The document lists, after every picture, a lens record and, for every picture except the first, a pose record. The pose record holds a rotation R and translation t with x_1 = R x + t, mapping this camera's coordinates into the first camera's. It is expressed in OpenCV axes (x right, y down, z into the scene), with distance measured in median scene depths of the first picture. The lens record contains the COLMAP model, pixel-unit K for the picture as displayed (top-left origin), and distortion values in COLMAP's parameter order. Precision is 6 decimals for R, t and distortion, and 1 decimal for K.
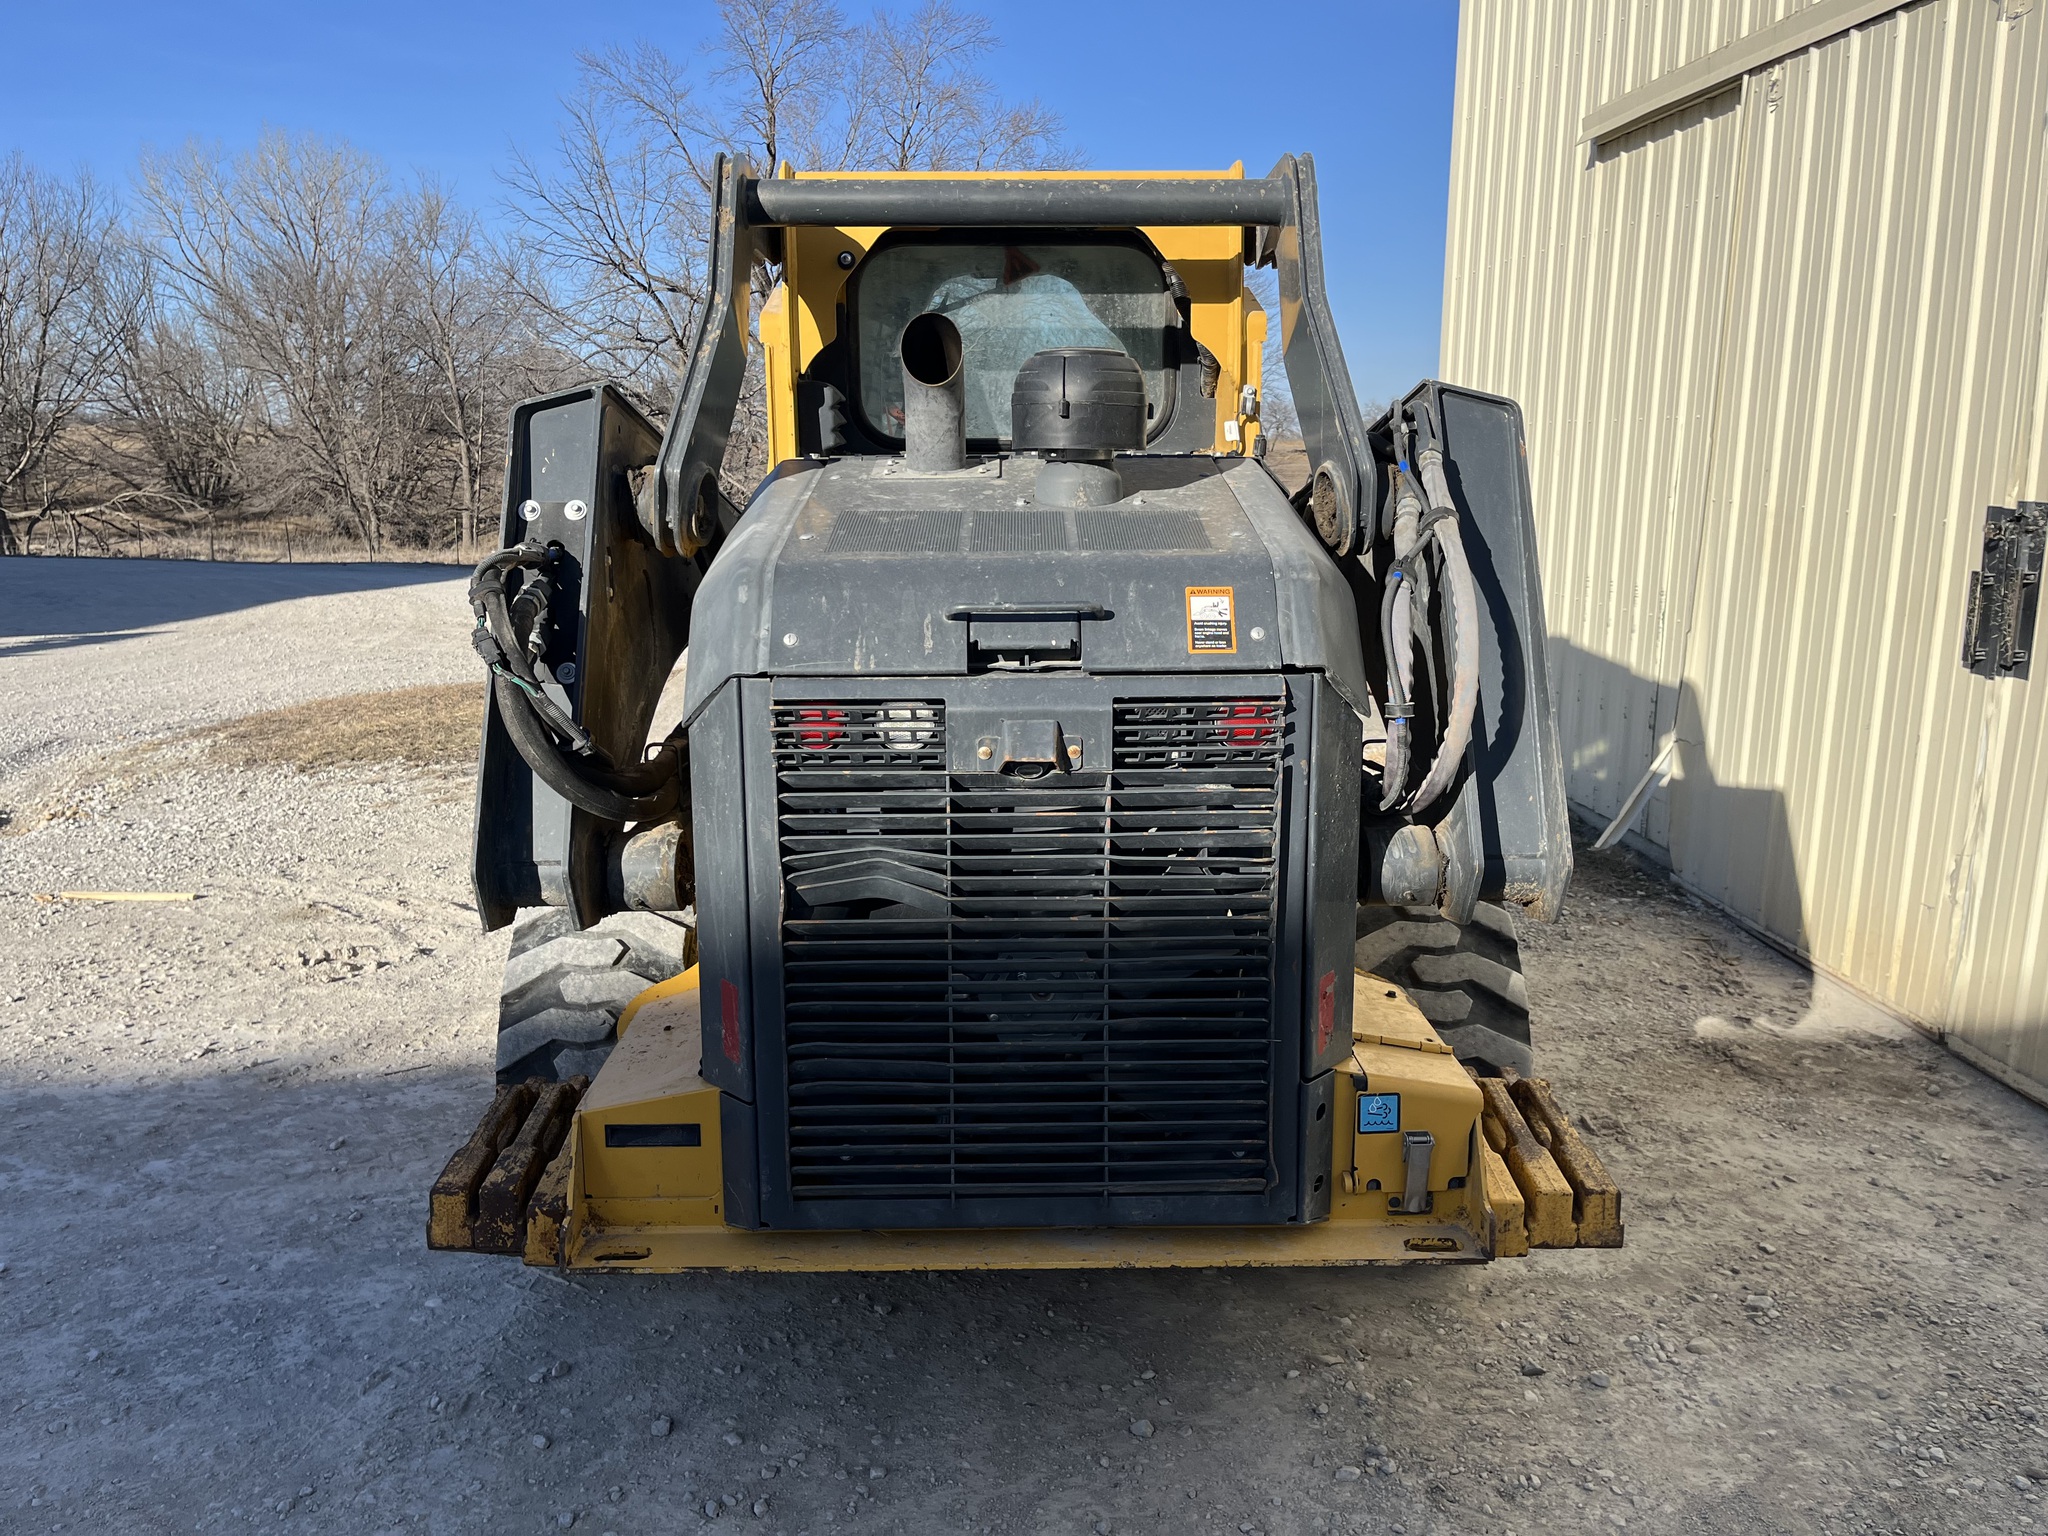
lens RADIAL K [[1540.0, 0, 1024.0], [0, 1540.0, 768.0], [0, 0, 1]] dist [0.102011, -0.144206]
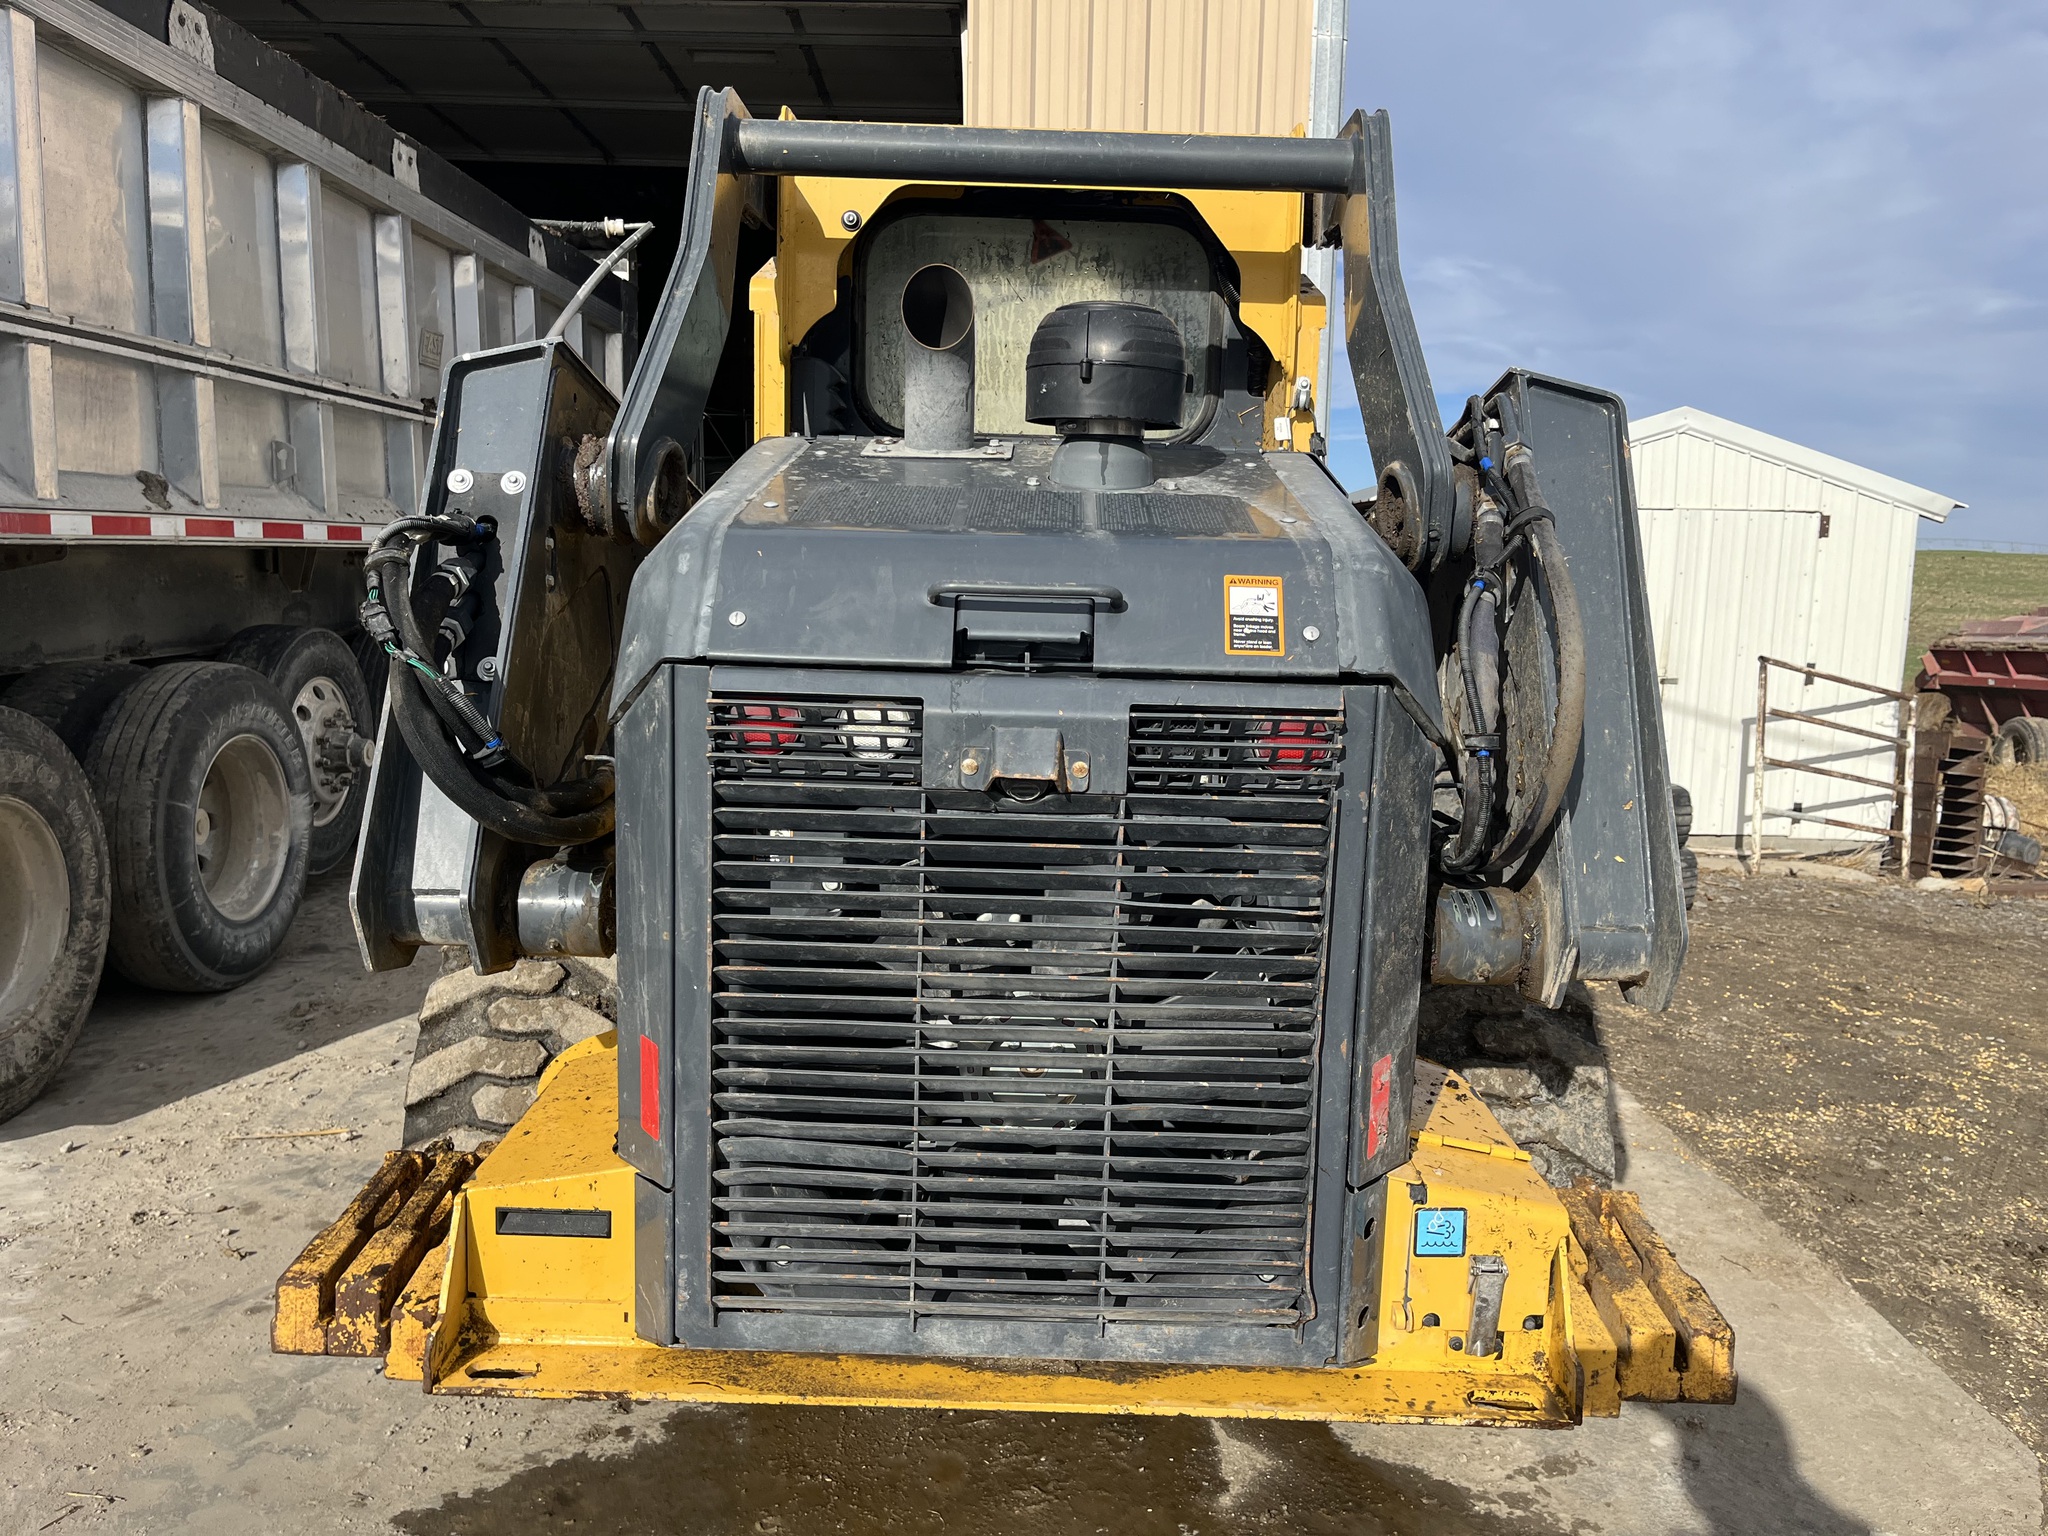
lens RADIAL K [[1730.3, 0, 1024.0], [0, 1730.3, 768.0], [0, 0, 1]] dist [0.039574, -0.002732]
pose [[0.999299, 0.036106, -0.009893, 0.010786], [-0.036404, 0.998833, -0.031741, 0.016905], [0.008735, 0.032079, 0.999447, 0.081691]]
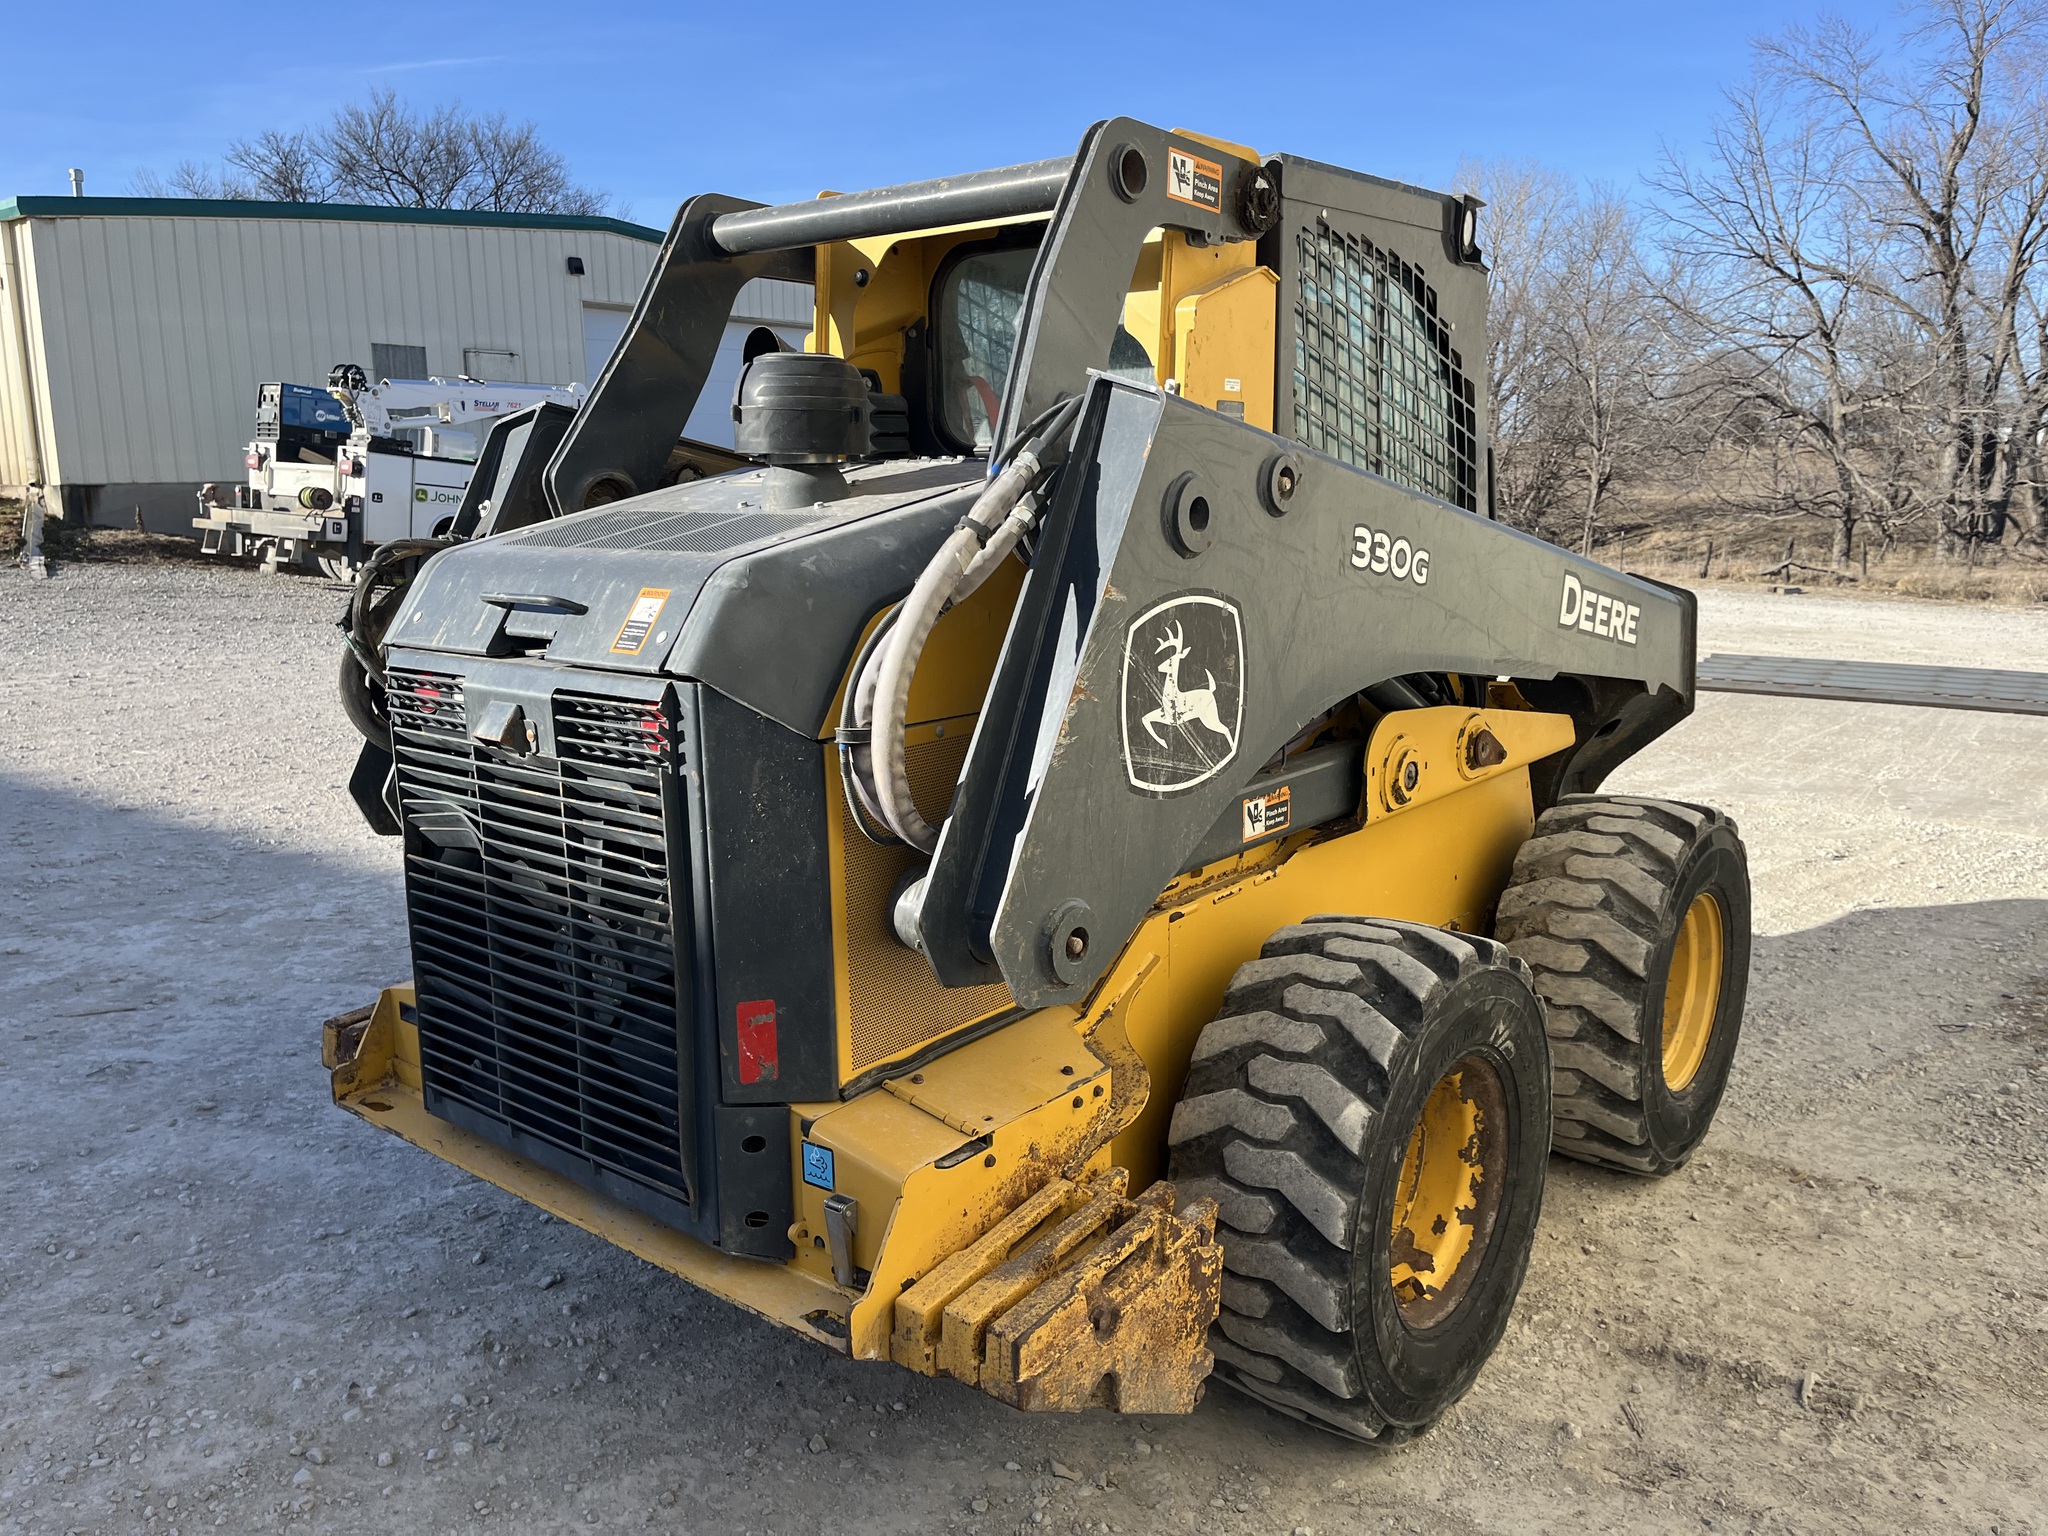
lens RADIAL K [[1575.0, 0, 1024.0], [0, 1575.0, 768.0], [0, 0, 1]] dist [-0.005854, -0.008524]
pose [[0.752219, 0.116298, -0.648568, 0.890663], [-0.120650, 0.991970, 0.037944, -0.063106], [0.647773, 0.049708, 0.760210, 0.353501]]
